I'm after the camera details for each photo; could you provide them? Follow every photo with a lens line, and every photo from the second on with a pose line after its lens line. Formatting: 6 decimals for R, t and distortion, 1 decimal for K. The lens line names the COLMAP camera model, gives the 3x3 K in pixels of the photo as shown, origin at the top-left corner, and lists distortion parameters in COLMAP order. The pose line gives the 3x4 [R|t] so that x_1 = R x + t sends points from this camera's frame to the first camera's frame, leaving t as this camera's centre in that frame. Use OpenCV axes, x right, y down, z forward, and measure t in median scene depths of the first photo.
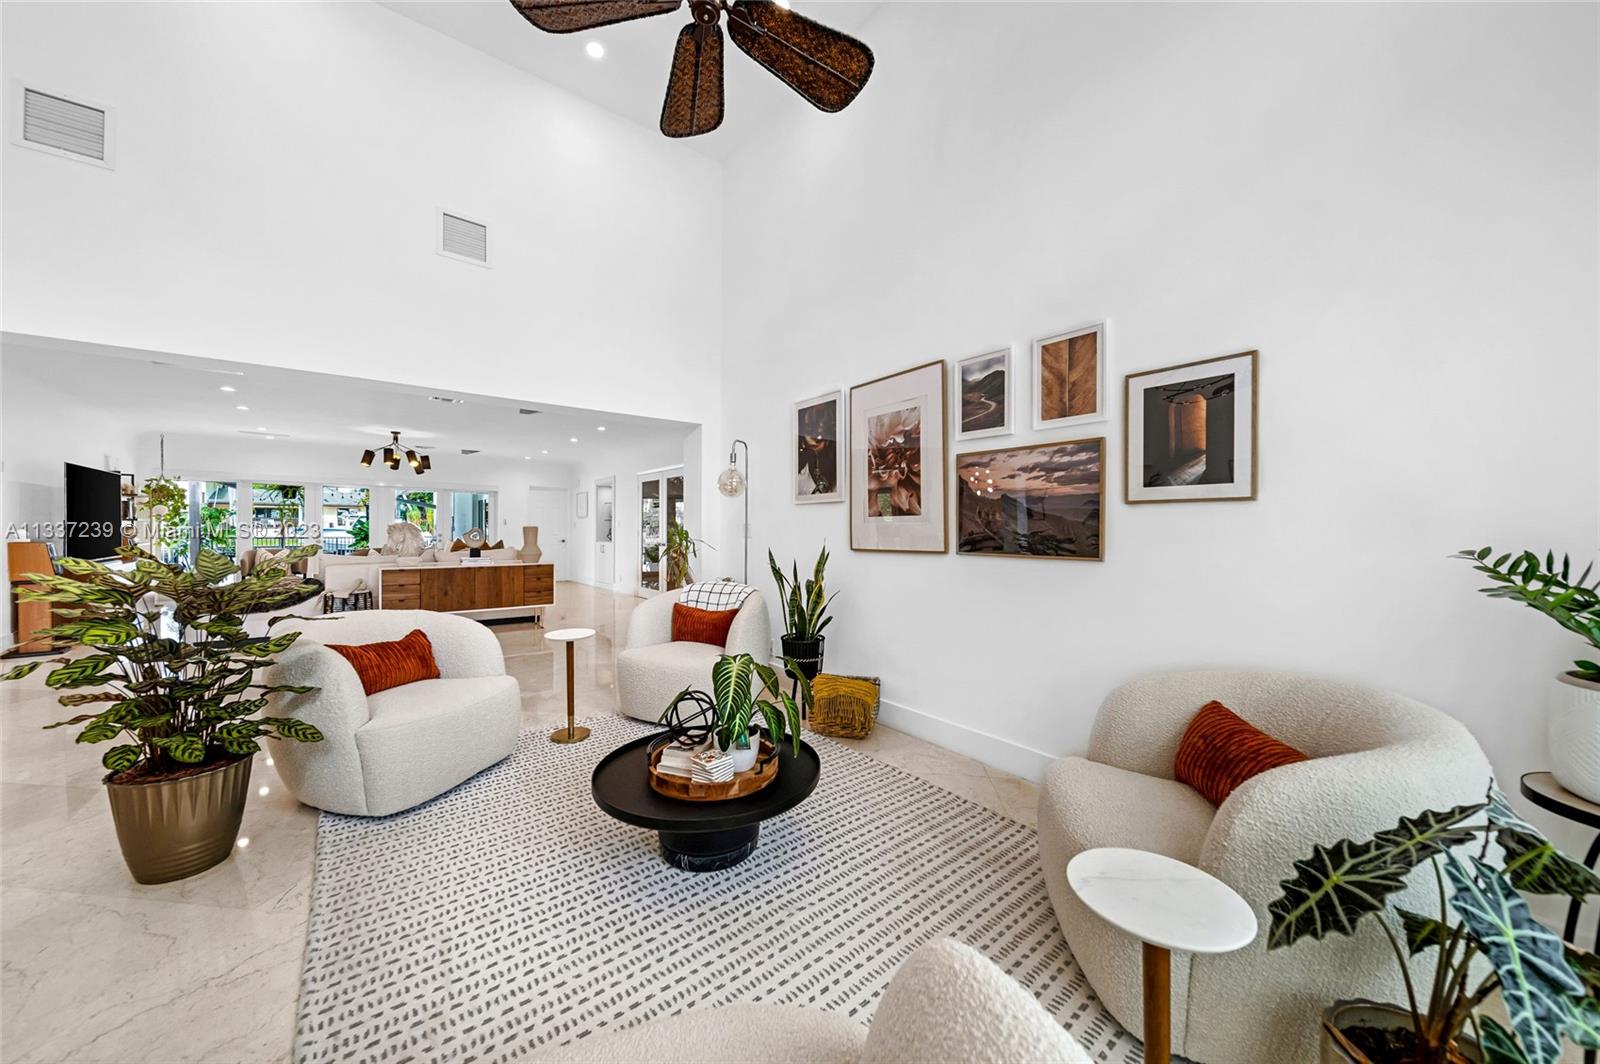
lens RADIAL K [[541.1, 0, 804.3], [0, 541.1, 532.7], [0, 0, 1]] dist [0.000276, 0.000023]
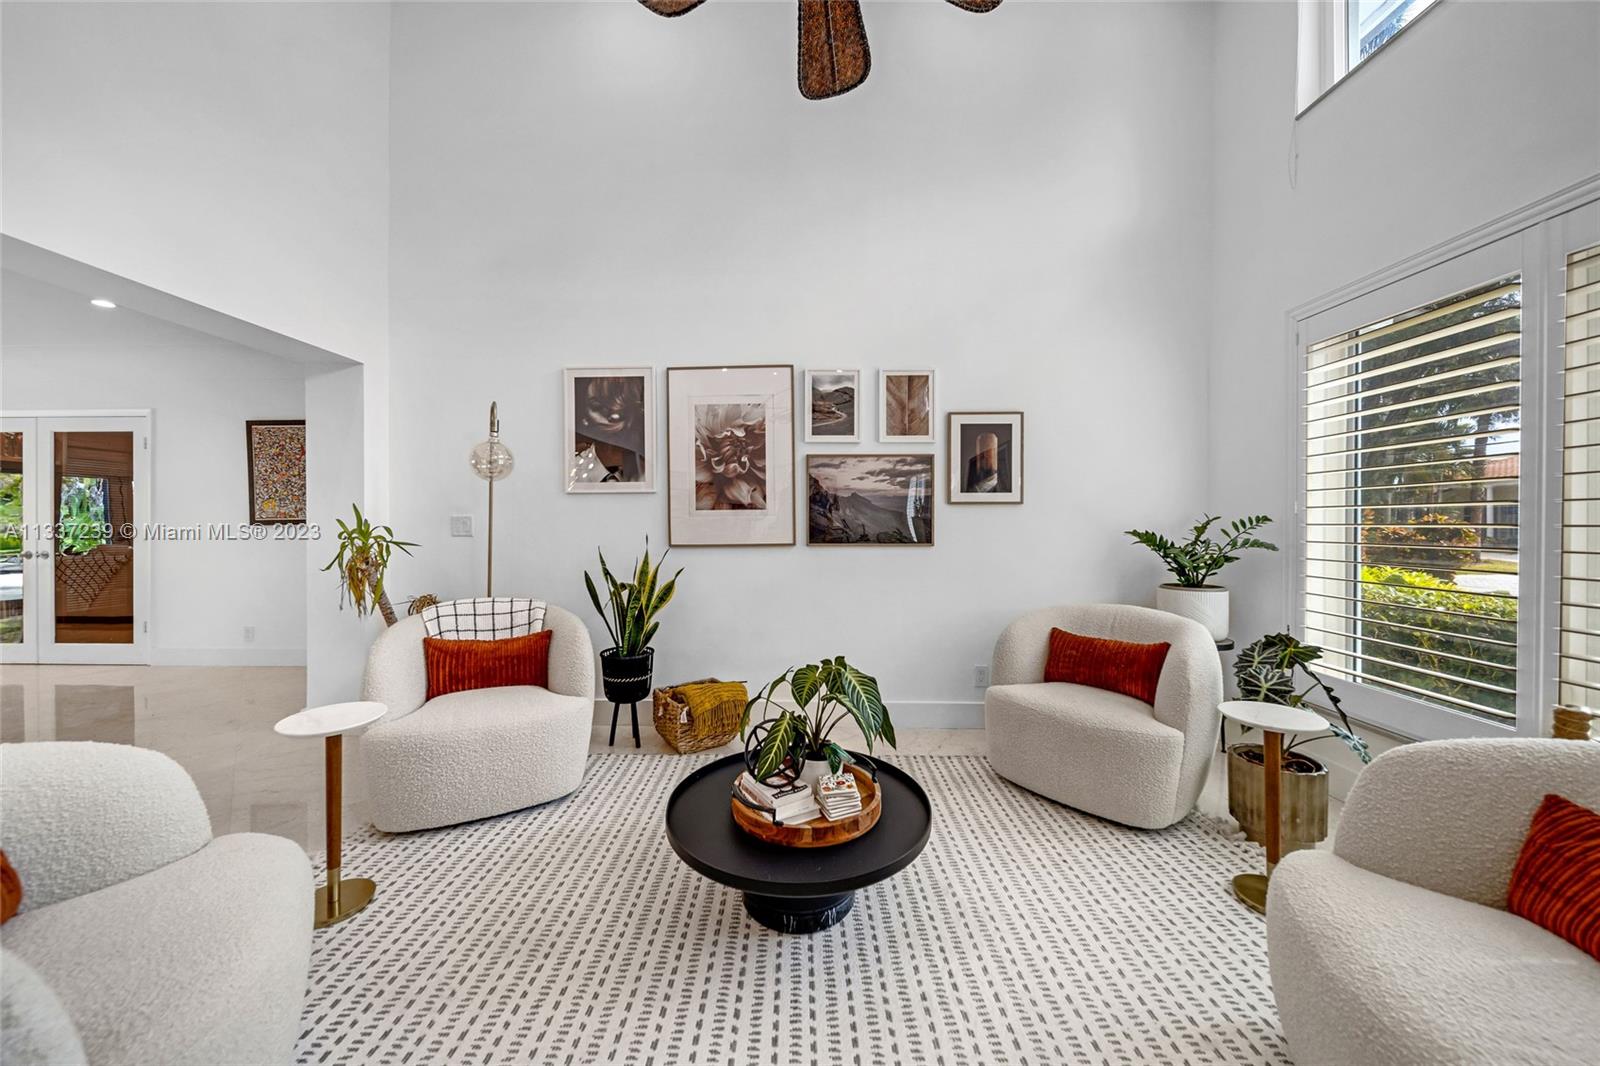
lens RADIAL K [[559.2, 0, 793.5], [0, 559.2, 527.1], [0, 0, 1]] dist [-0.001645, -0.000130]
pose [[0.654352, -0.012194, 0.756091, -0.556111], [0.010915, 0.999918, 0.006680, -0.005249], [-0.756111, 0.003881, 0.654432, 0.261000]]
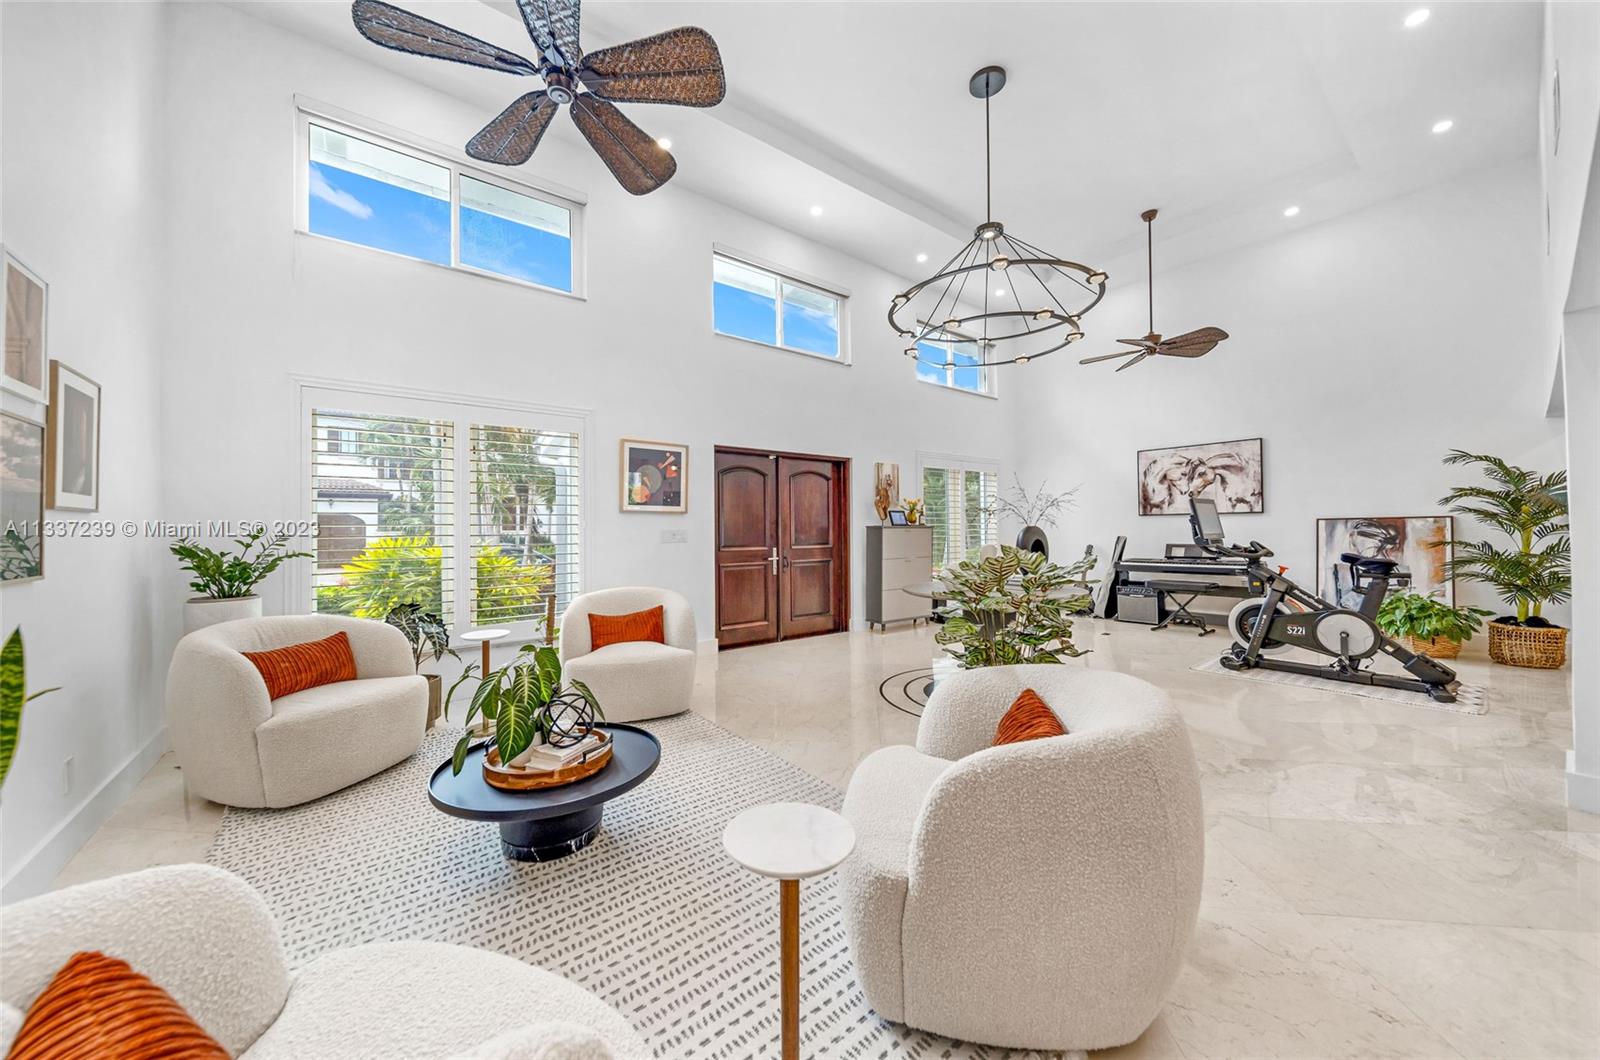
lens RADIAL K [[563.6, 0, 797.4], [0, 563.6, 521.0], [0, 0, 1]] dist [0.000737, -0.000015]
pose [[-0.999546, 0.006443, 0.029434, -0.453079], [0.006335, 0.999973, -0.003777, -0.017342], [-0.029458, -0.003589, -0.999560, 1.368662]]
